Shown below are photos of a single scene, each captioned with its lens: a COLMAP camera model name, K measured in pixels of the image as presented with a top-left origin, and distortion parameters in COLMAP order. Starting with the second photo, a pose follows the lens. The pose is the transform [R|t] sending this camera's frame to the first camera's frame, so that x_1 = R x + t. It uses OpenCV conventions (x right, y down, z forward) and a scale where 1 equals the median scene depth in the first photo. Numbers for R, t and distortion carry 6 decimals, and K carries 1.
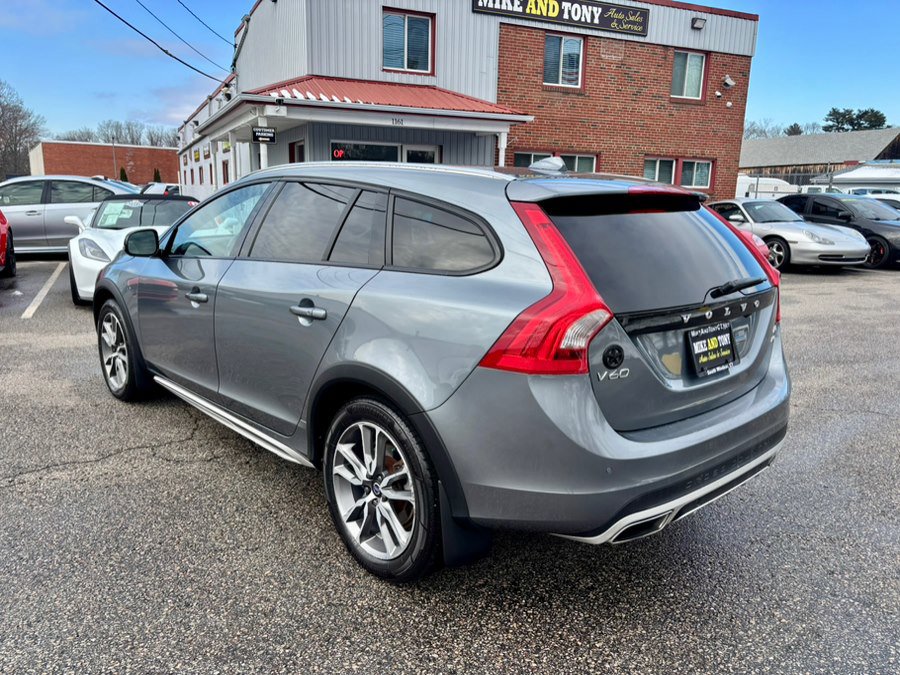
lens RADIAL K [[682.9, 0, 447.2], [0, 682.9, 341.4], [0, 0, 1]] dist [0.044536, -0.047228]
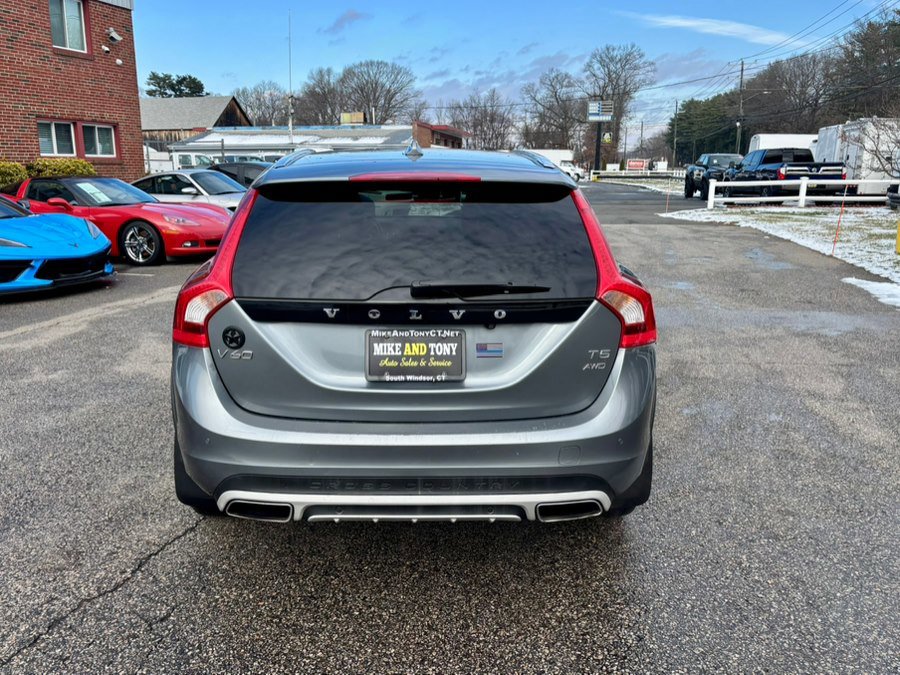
lens RADIAL K [[754.1, 0, 413.6], [0, 754.1, 340.1], [0, 0, 1]] dist [0.001207, 0.033625]
pose [[0.688051, -0.185416, 0.701575, -0.087313], [0.170354, 0.981059, 0.092210, -0.021660], [-0.705384, 0.056071, 0.706605, 0.076103]]
